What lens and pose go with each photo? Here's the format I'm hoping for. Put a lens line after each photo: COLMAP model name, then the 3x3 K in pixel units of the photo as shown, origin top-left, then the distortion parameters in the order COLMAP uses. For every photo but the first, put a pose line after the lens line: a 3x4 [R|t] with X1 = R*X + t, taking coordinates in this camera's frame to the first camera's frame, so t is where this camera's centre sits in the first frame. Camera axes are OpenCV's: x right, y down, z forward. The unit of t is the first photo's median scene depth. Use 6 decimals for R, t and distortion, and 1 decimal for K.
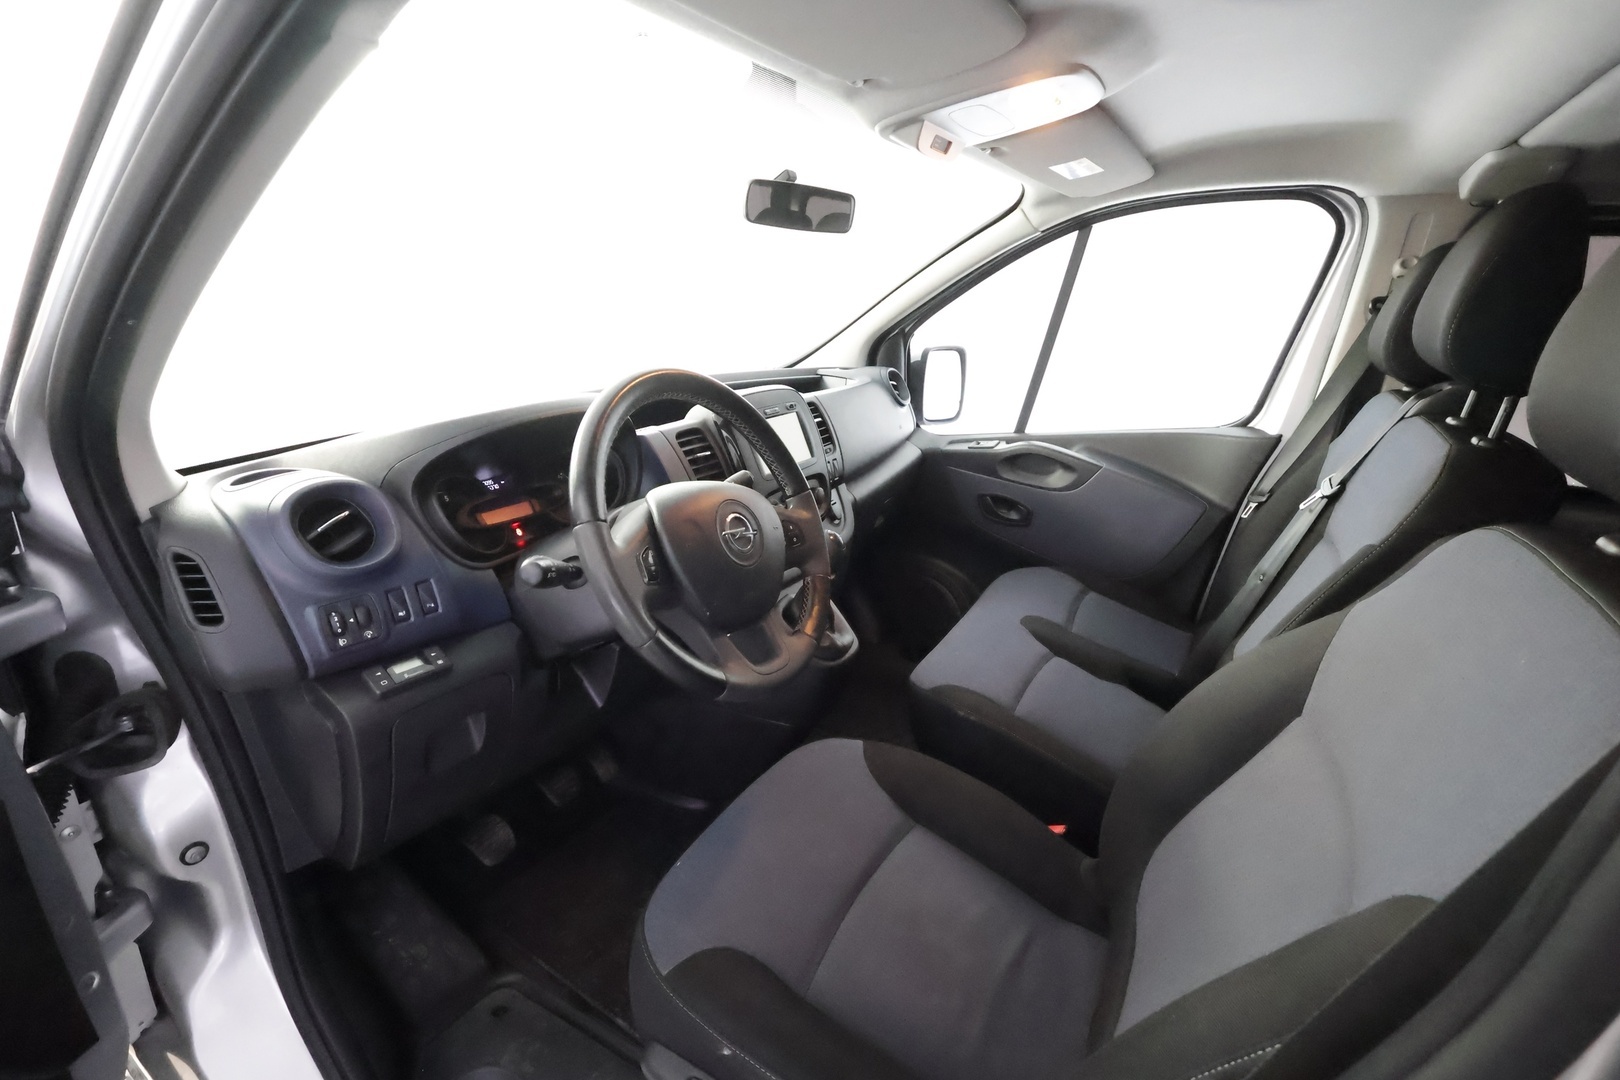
lens RADIAL K [[752.4, 0, 814.2], [0, 752.4, 541.4], [0, 0, 1]] dist [-0.005832, 0.001474]
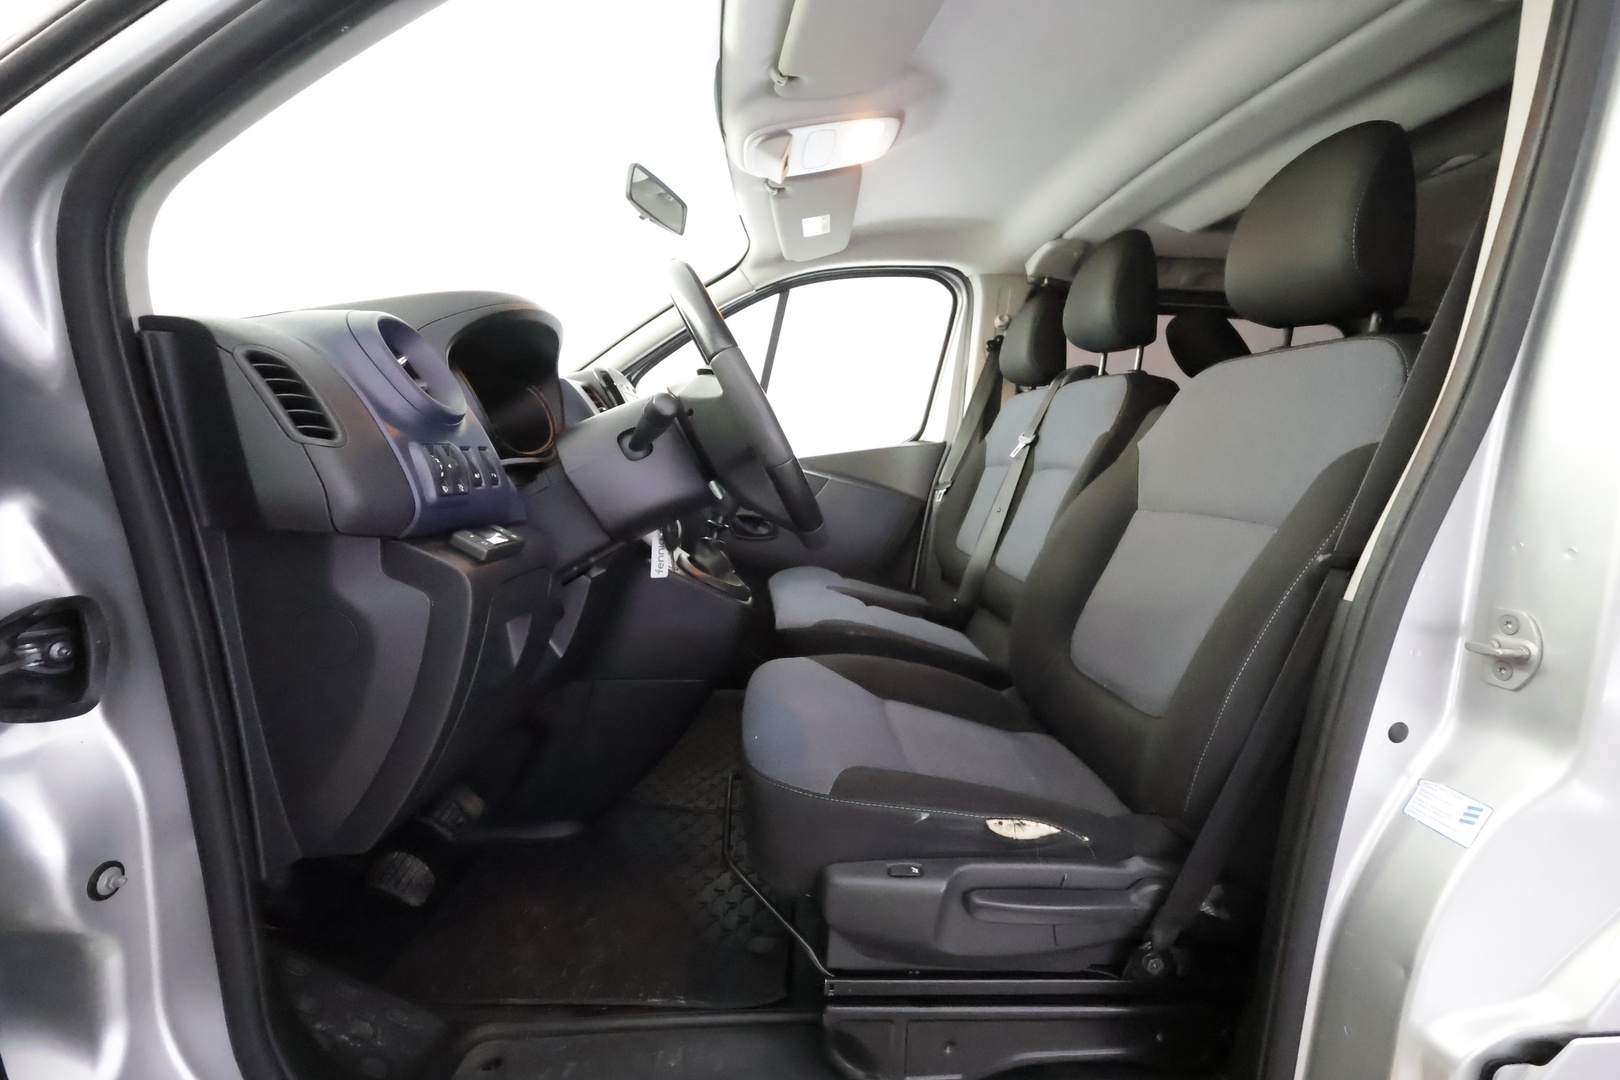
lens RADIAL K [[752.4, 0, 814.1], [0, 752.4, 539.0], [0, 0, 1]] dist [-0.005832, 0.001474]
pose [[0.826341, -0.078047, 0.557736, -0.408936], [0.186536, 0.972378, -0.140302, 0.206810], [-0.531380, 0.219975, 0.818075, 0.056227]]
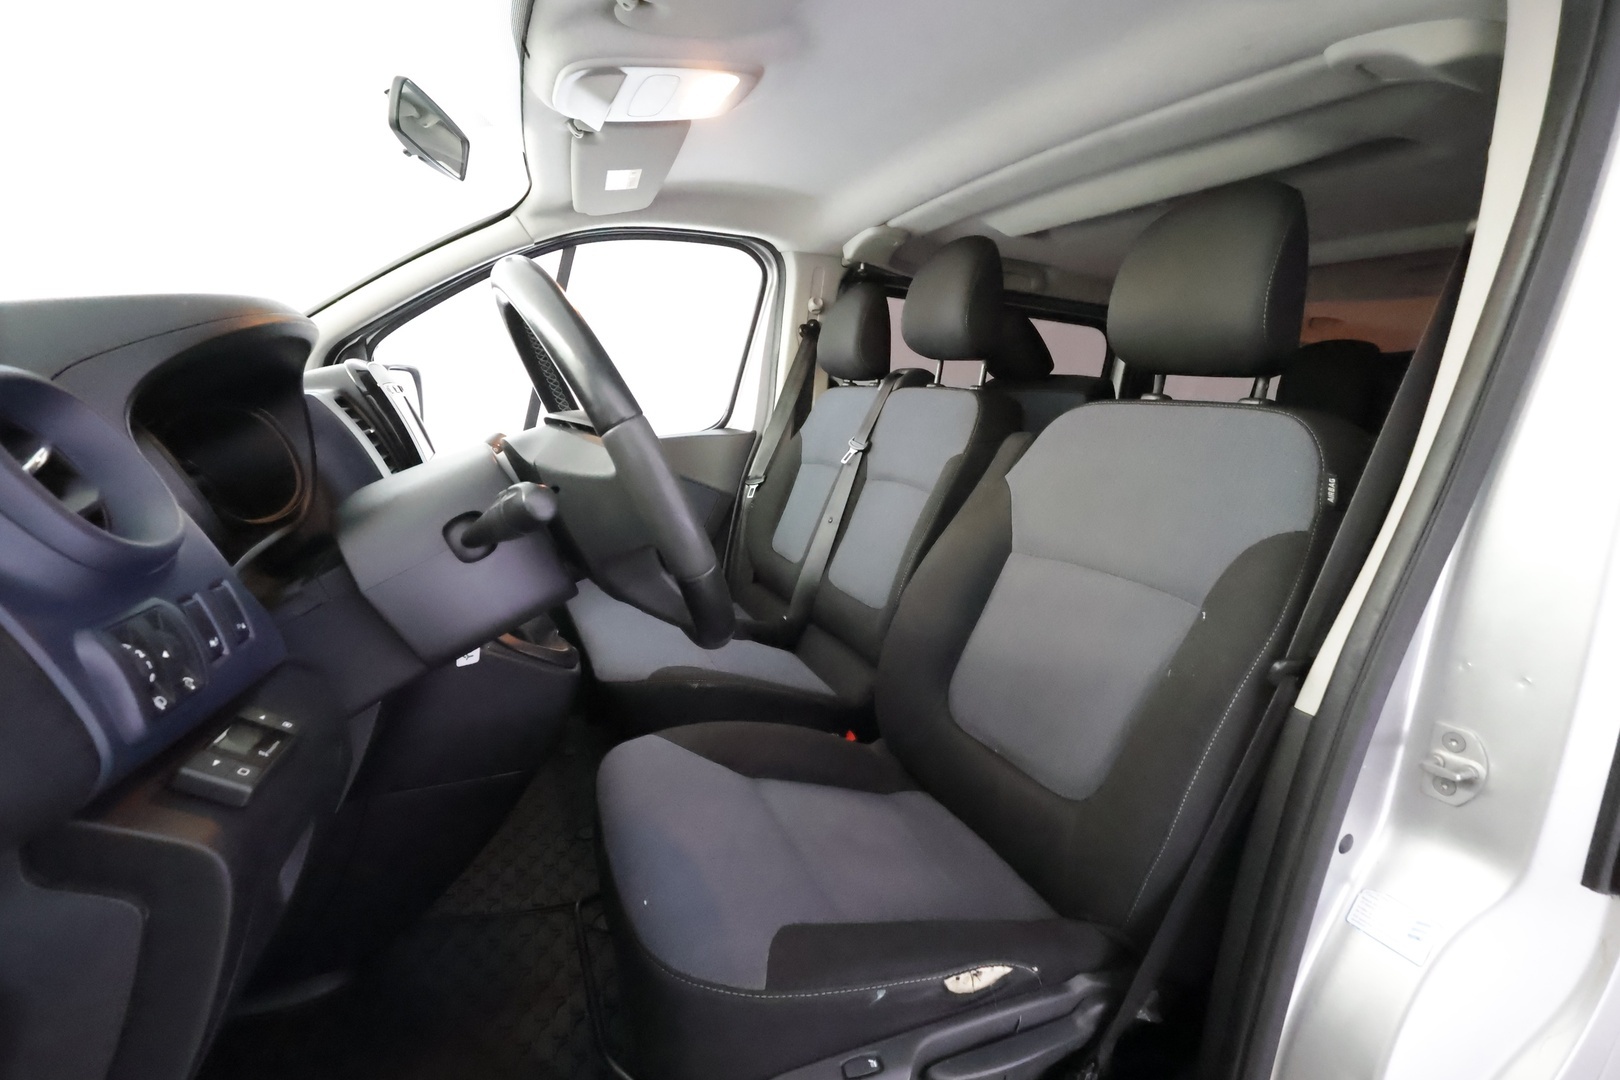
lens RADIAL K [[752.4, 0, 813.8], [0, 752.4, 539.9], [0, 0, 1]] dist [-0.005832, 0.001474]
pose [[0.598984, -0.135476, 0.789217, -0.396843], [0.220037, 0.975491, 0.000452, 0.067412], [-0.769936, 0.173386, 0.614114, 0.209193]]
